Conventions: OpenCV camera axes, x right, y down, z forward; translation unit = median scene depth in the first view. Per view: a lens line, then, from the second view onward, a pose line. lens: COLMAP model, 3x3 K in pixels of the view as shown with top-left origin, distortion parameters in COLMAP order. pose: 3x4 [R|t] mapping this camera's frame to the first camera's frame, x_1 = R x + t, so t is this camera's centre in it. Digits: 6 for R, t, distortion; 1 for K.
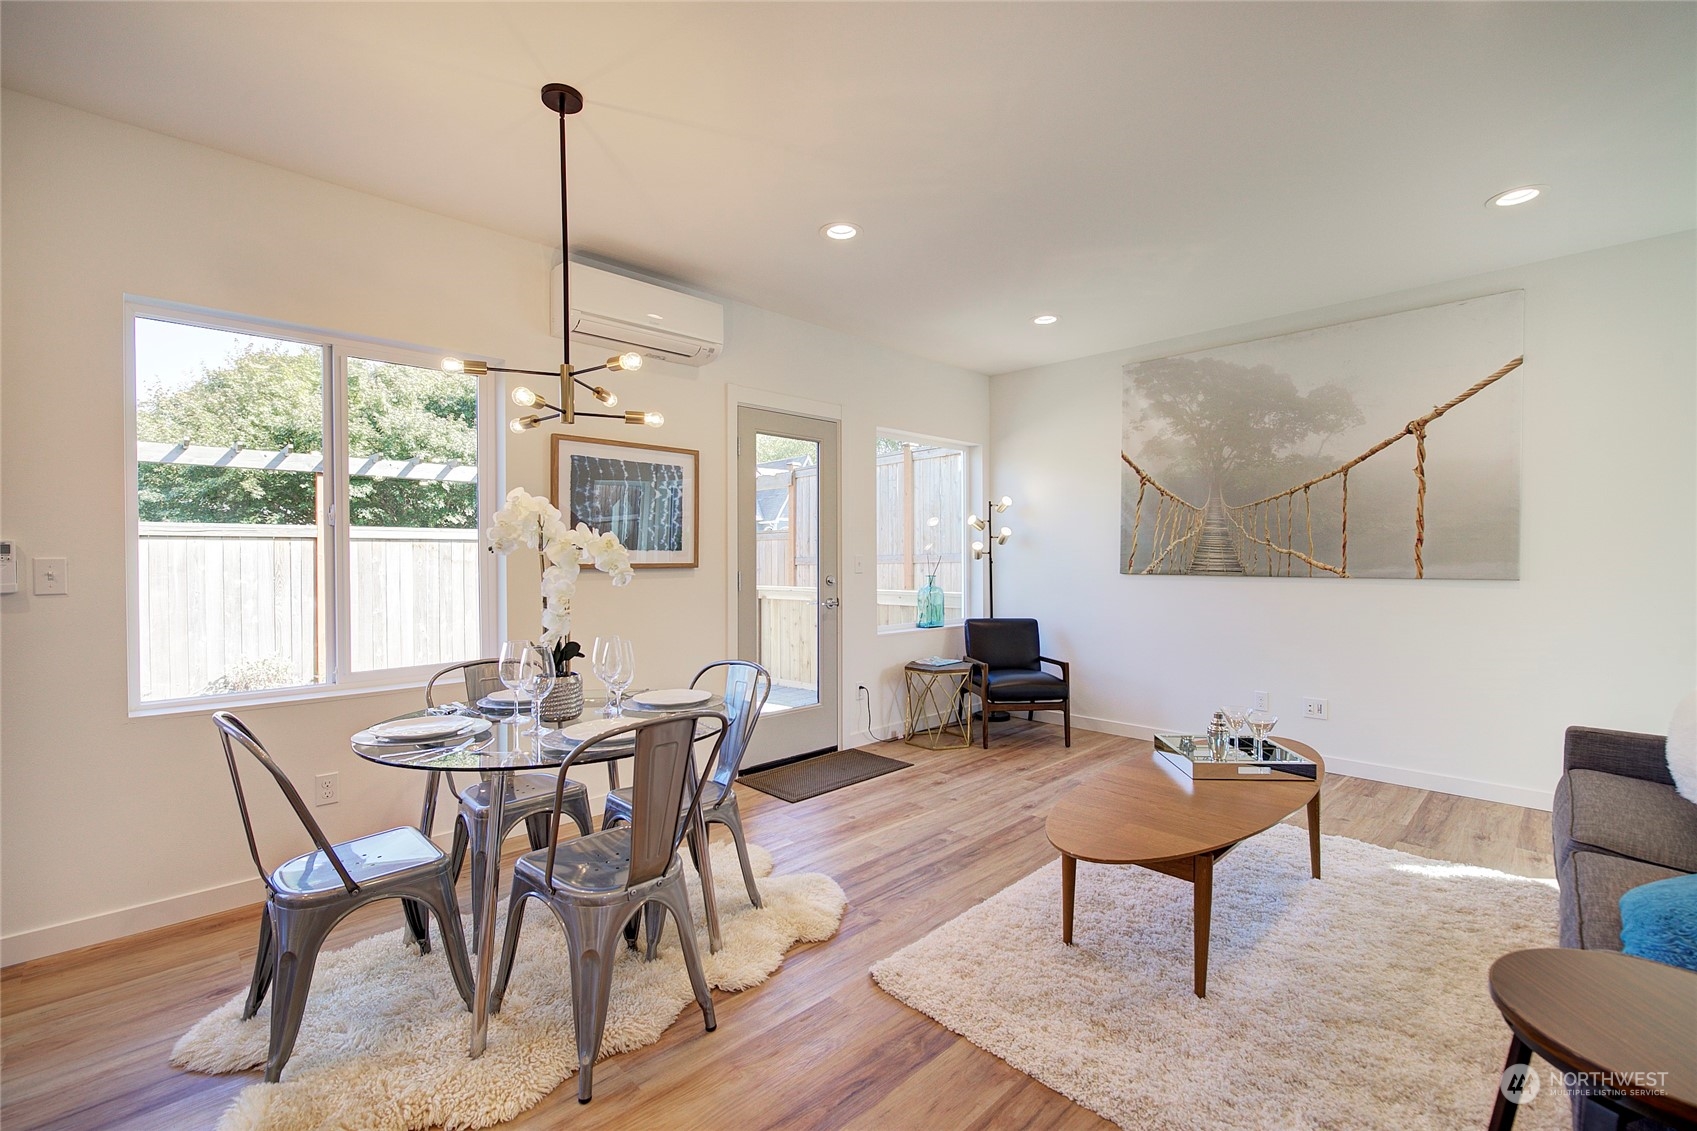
lens RADIAL K [[728.7, 0, 847.4], [0, 728.7, 560.3], [0, 0, 1]] dist [-0.005733, 0.000176]
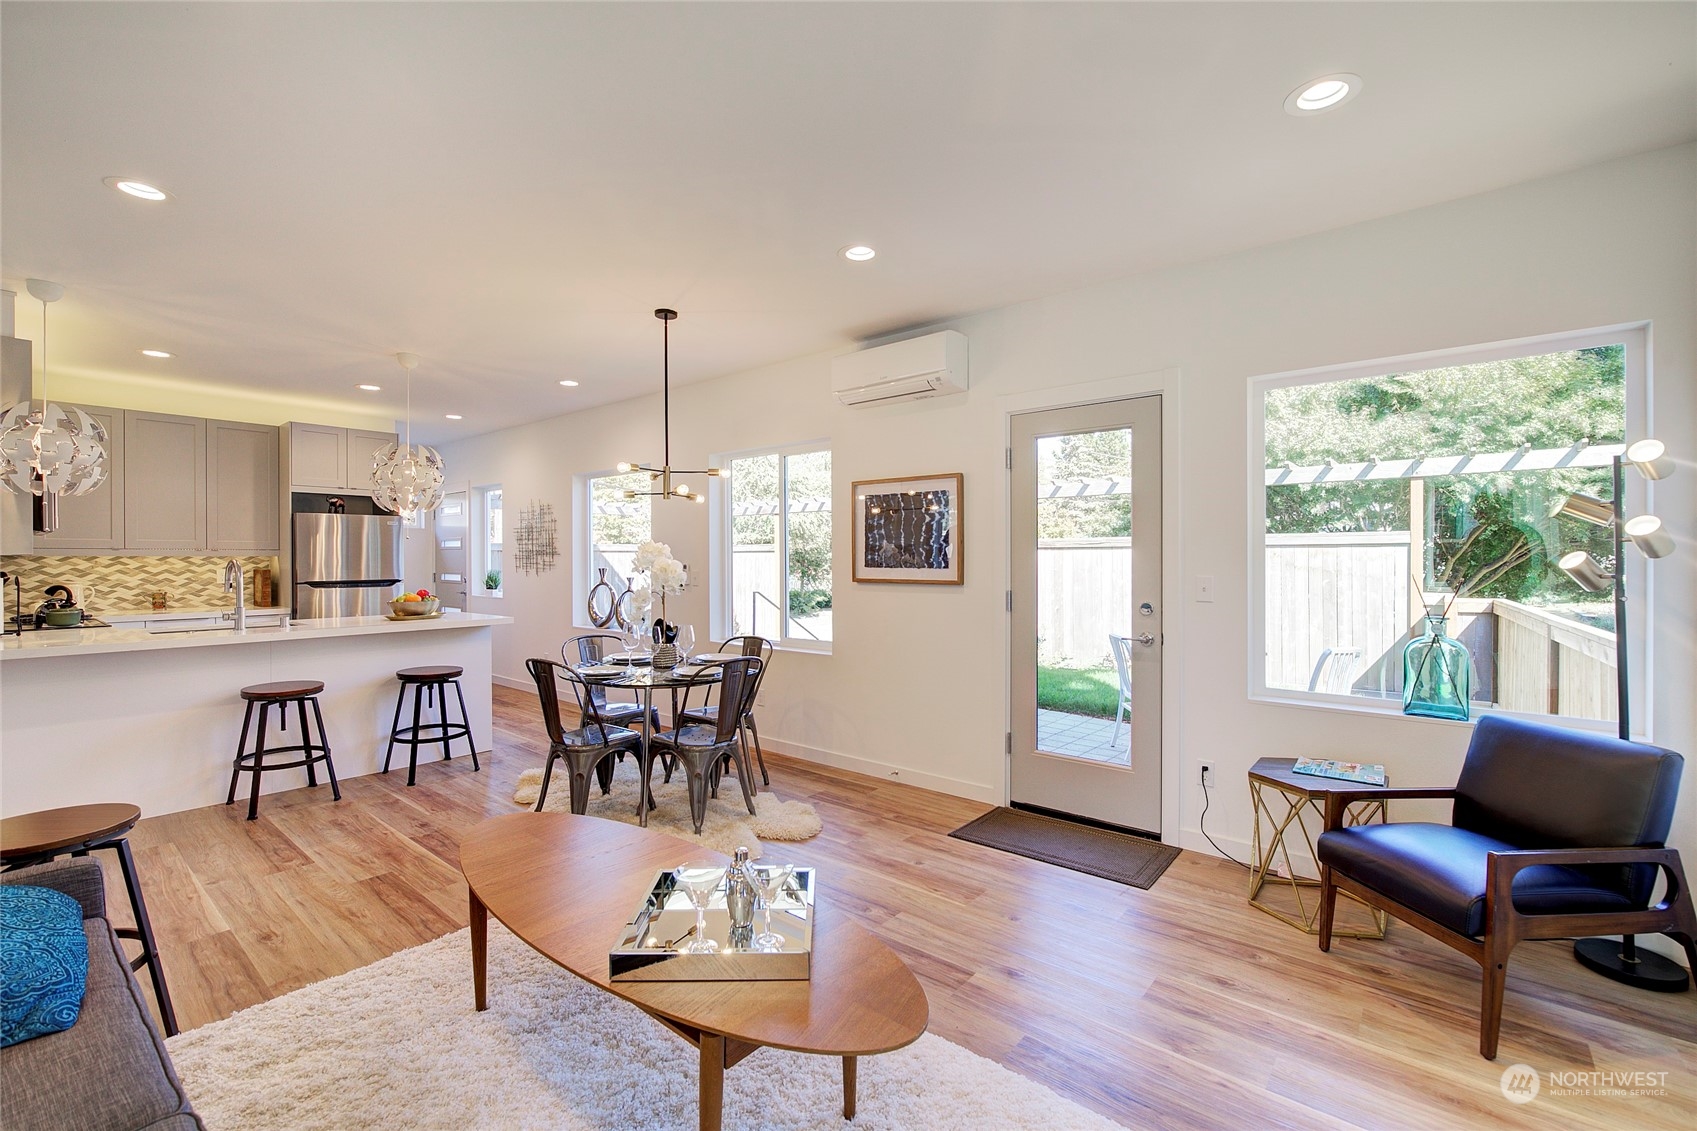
lens RADIAL K [[728.7, 0, 847.4], [0, 728.7, 560.3], [0, 0, 1]] dist [-0.005733, 0.000176]
pose [[0.101080, 0.005328, -0.994864, 0.735701], [-0.001014, 0.999986, 0.005253, -0.027427], [0.994878, 0.000477, 0.101084, 0.660848]]
